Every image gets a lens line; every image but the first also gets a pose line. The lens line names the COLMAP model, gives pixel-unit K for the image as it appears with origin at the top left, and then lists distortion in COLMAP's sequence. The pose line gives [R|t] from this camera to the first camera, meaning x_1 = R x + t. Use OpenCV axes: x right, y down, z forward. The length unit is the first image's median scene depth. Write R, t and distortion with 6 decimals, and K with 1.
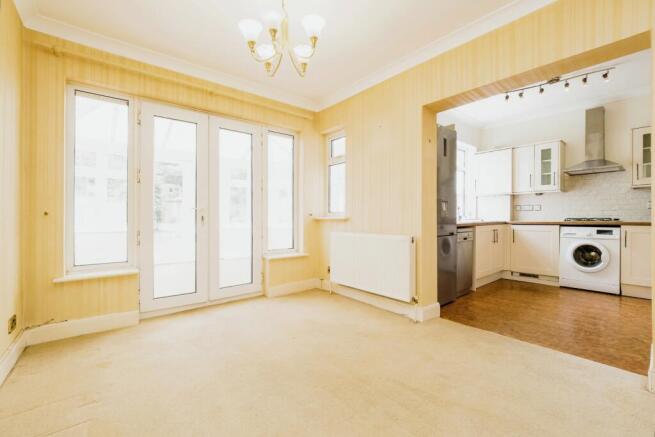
lens RADIAL K [[279.6, 0, 327.5], [0, 279.6, 218.5], [0, 0, 1]] dist [-0.013146, -0.000439]
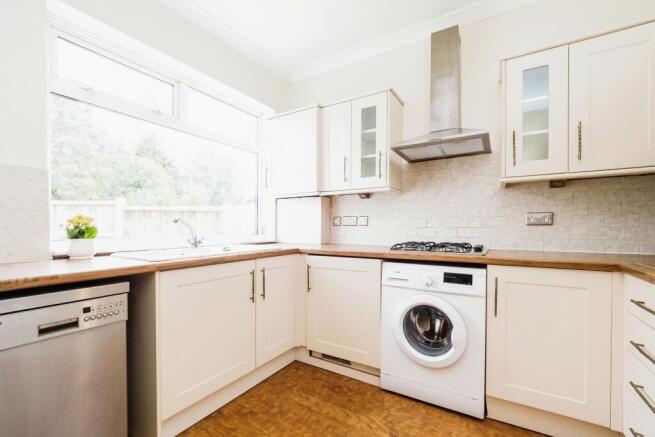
lens RADIAL K [[284.0, 0, 328.6], [0, 284.0, 229.5], [0, 0, 1]] dist [-0.001866, -0.000256]
pose [[0.946741, -0.001778, 0.321991, 0.600322], [0.000927, 0.999996, 0.002794, -0.028149], [-0.321994, -0.002346, 0.946739, 0.575225]]
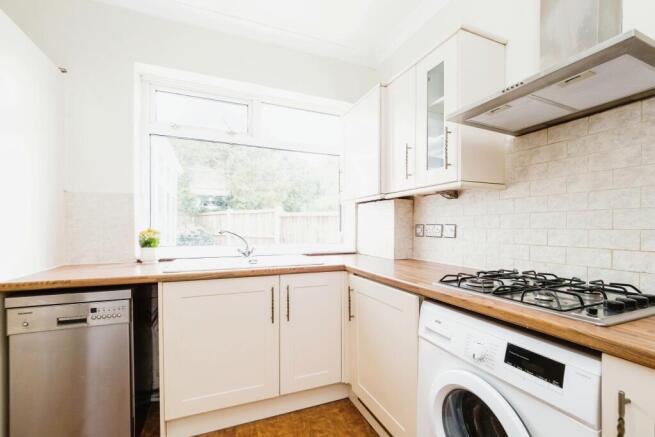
lens RADIAL K [[284.0, 0, 326.2], [0, 284.0, 229.2], [0, 0, 1]] dist [-0.012619, -0.000224]
pose [[0.956096, 0.008110, -0.292940, 0.831611], [-0.007586, 0.999967, 0.002925, -0.048928], [0.292954, -0.000574, 0.956126, 0.676100]]
